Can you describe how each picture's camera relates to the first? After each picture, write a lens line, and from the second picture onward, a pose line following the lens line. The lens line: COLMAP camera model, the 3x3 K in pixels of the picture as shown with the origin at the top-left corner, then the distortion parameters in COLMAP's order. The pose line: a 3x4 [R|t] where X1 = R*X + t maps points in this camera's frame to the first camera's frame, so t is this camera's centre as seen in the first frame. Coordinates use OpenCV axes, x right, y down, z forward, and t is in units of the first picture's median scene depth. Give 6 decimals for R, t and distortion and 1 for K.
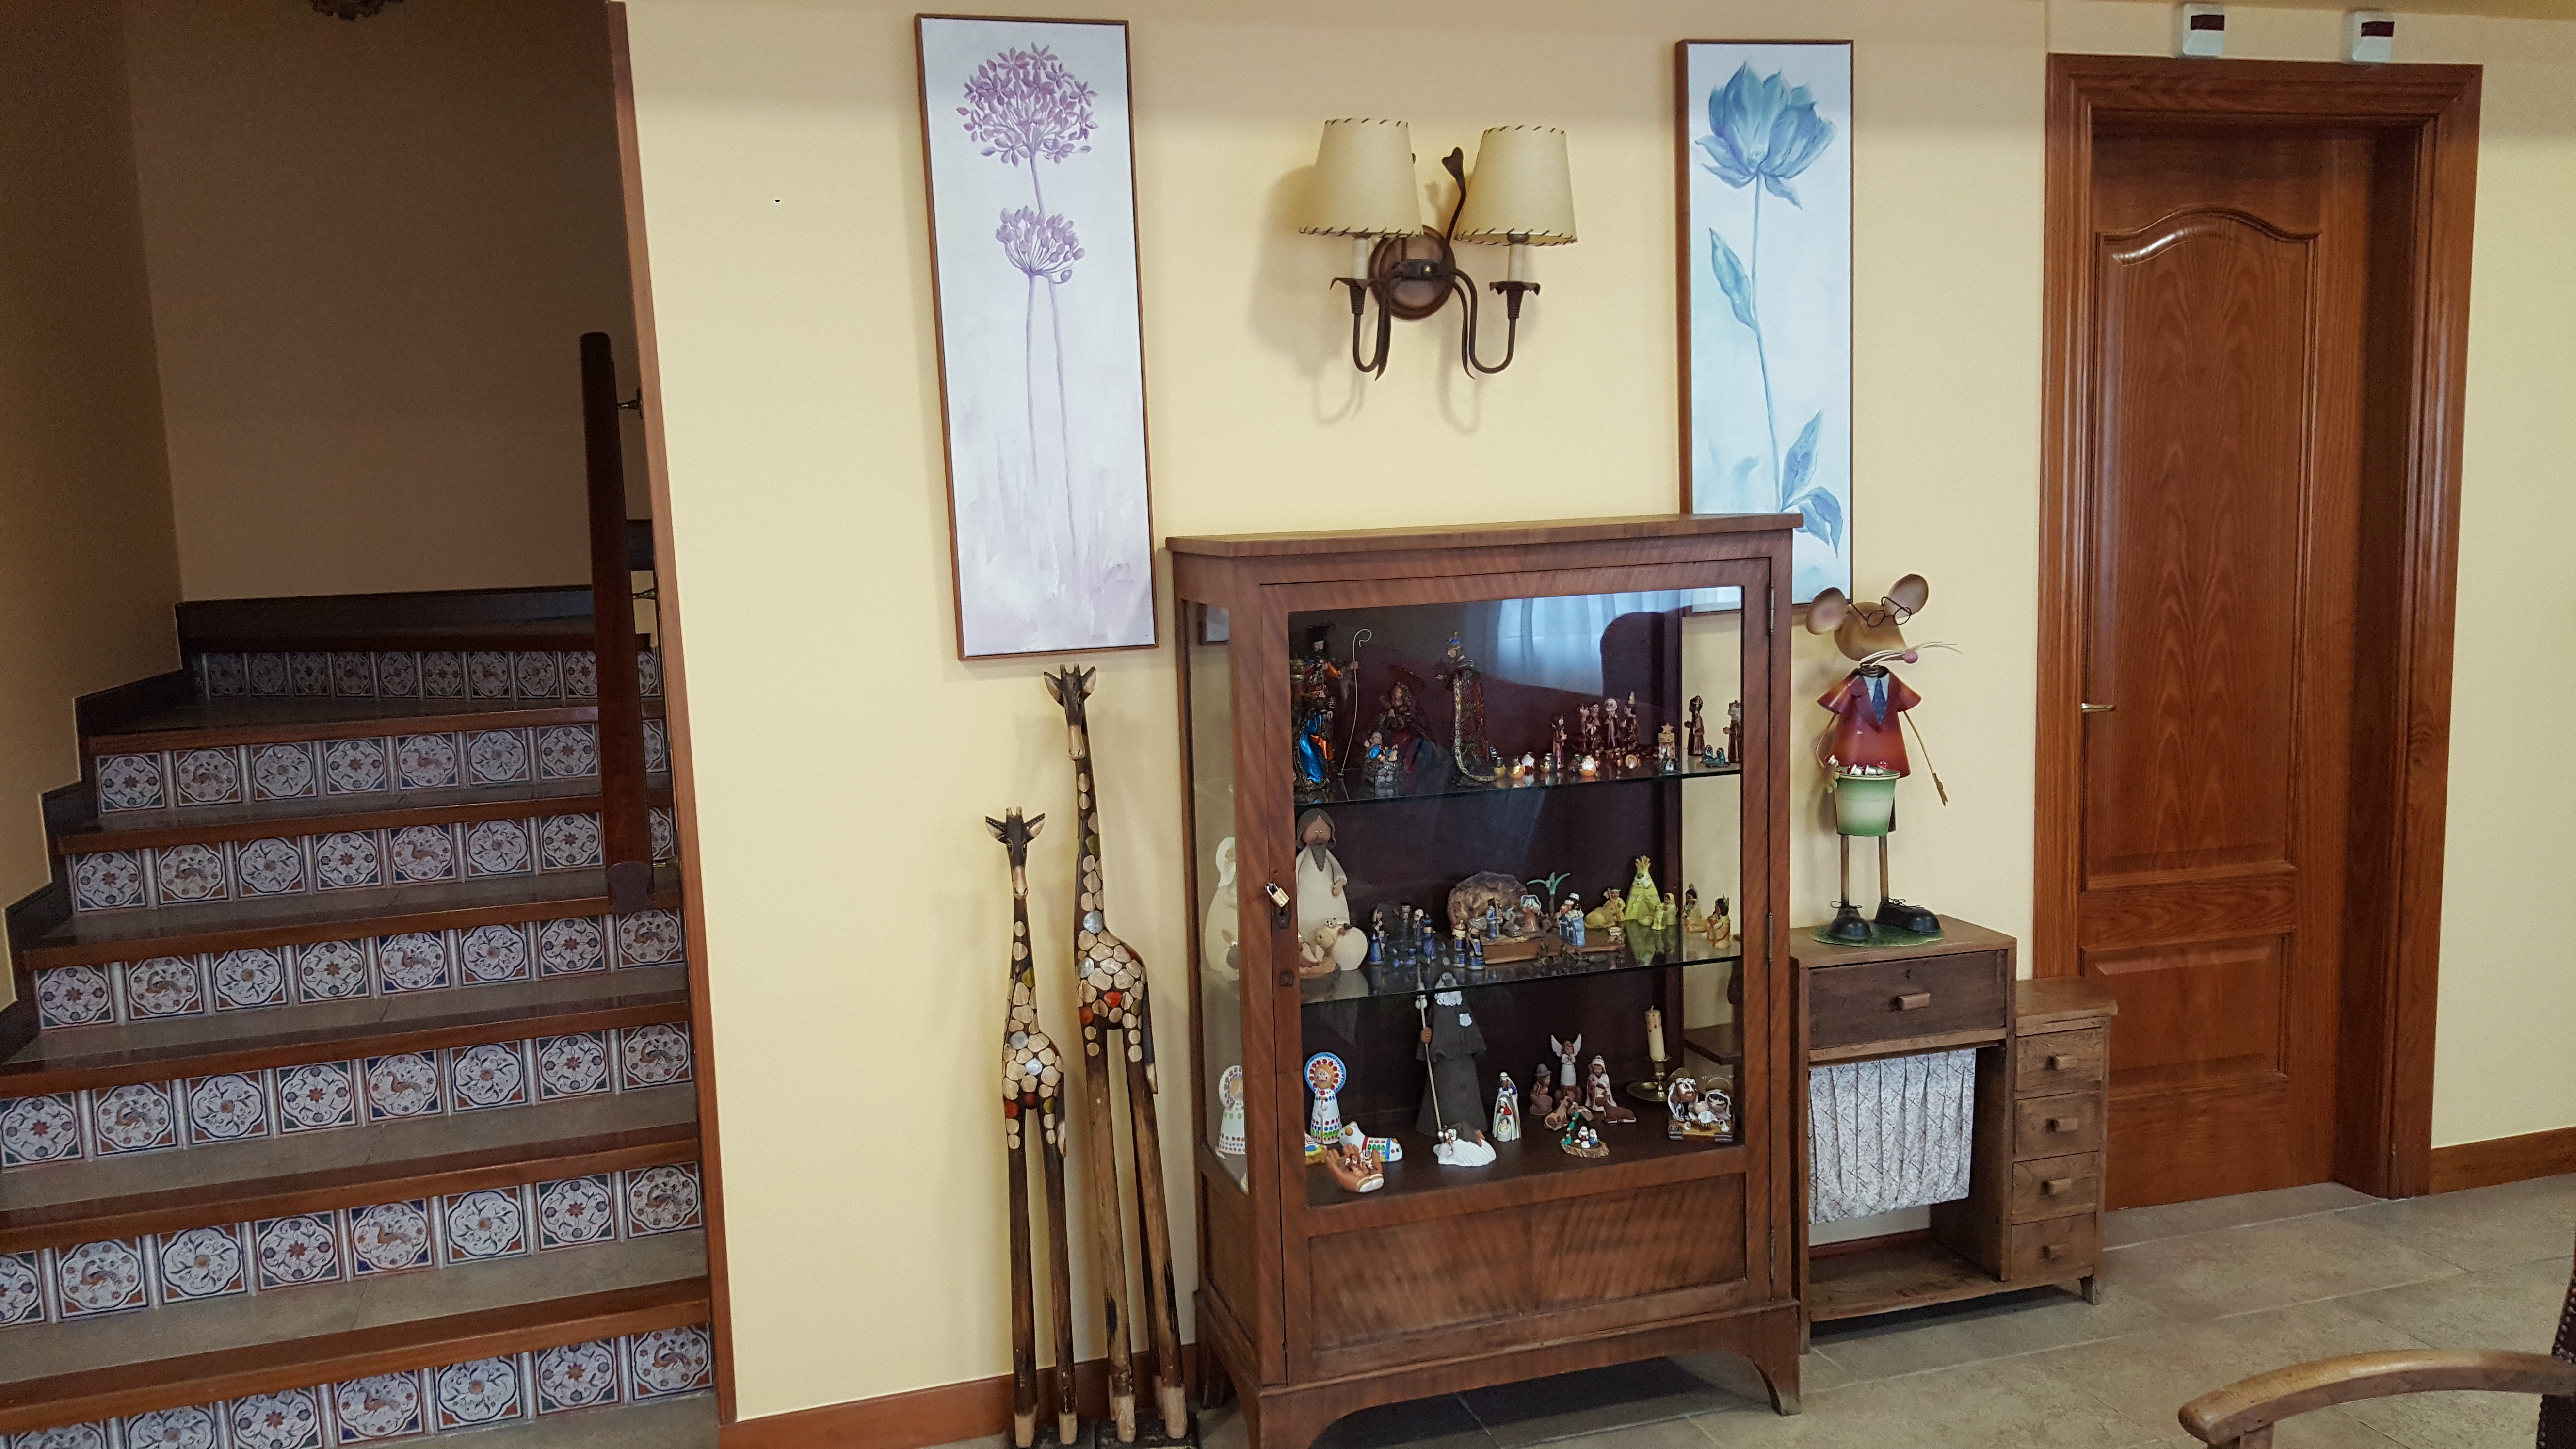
lens RADIAL K [[1922.8, 0, 1285.6], [0, 1922.8, 768.8], [0, 0, 1]] dist [0.075827, -0.128033]
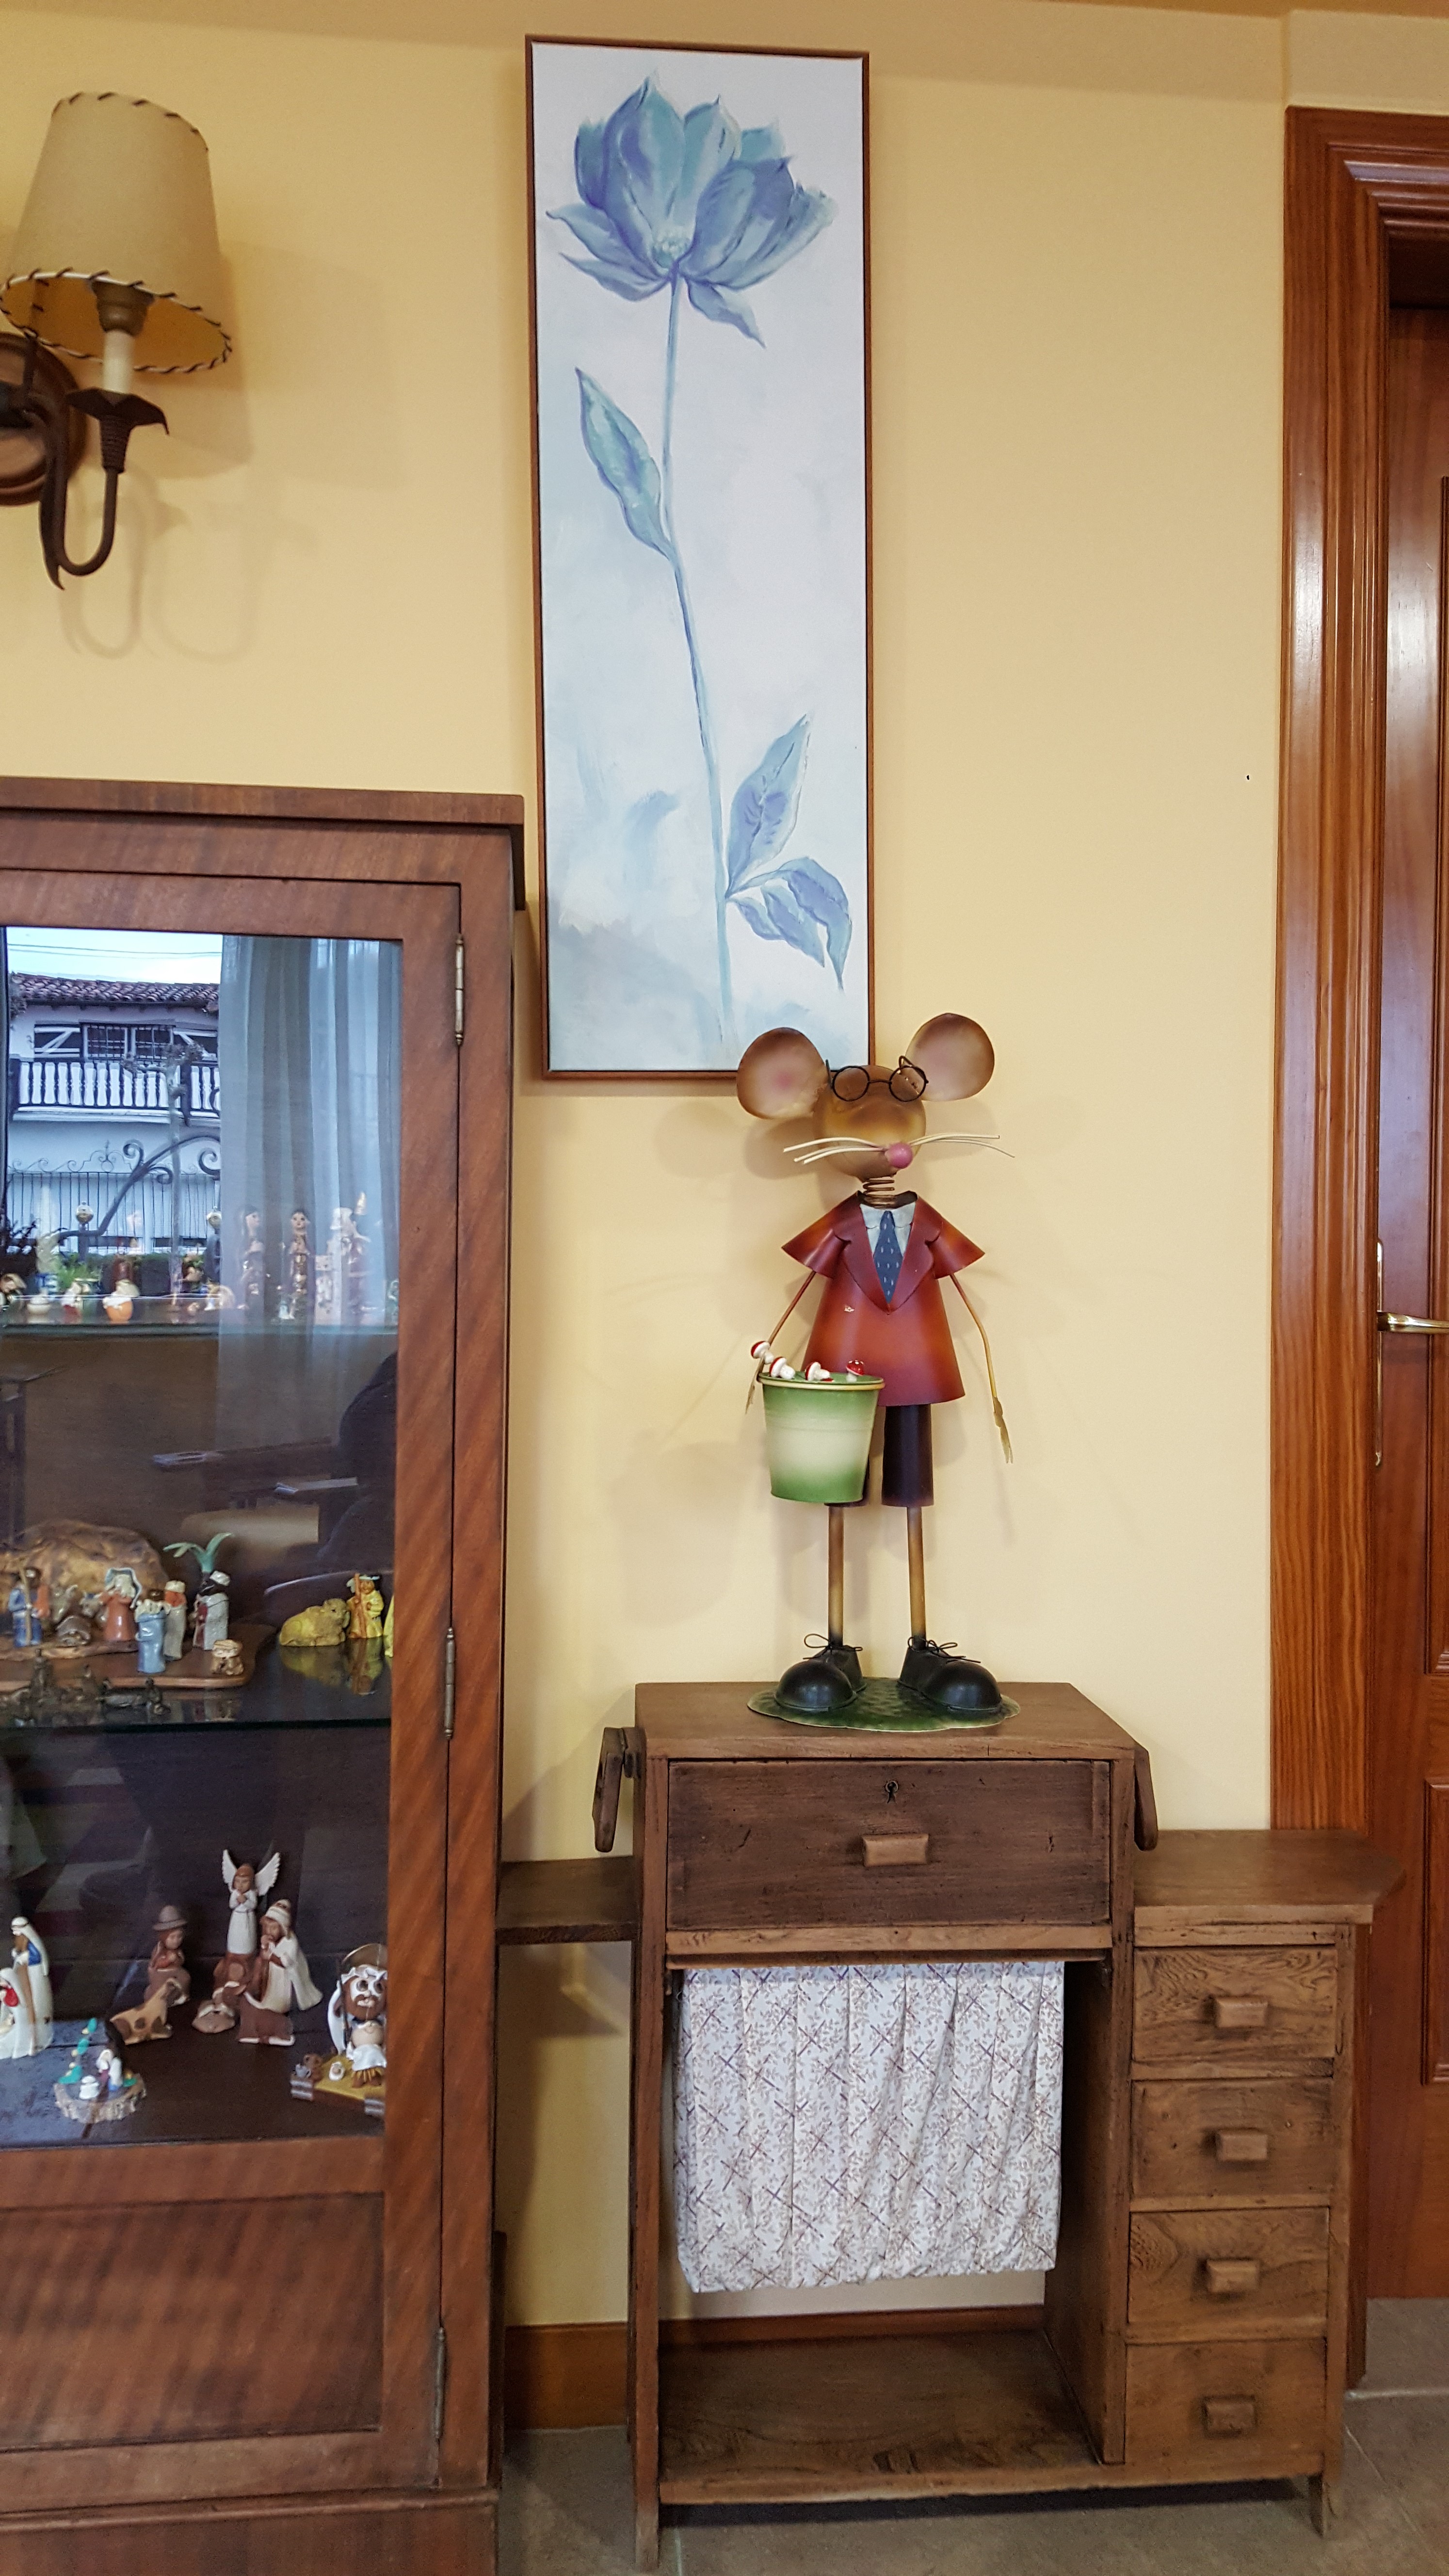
lens RADIAL K [[1922.8, 0, 725.9], [0, 1922.8, 1267.2], [0, 0, 1]] dist [0.075827, -0.128033]
pose [[0.981174, 0.049649, -0.186635, 0.375750], [-0.073265, 0.989841, -0.121851, 0.037232], [0.178689, 0.133231, 0.974843, 0.503836]]
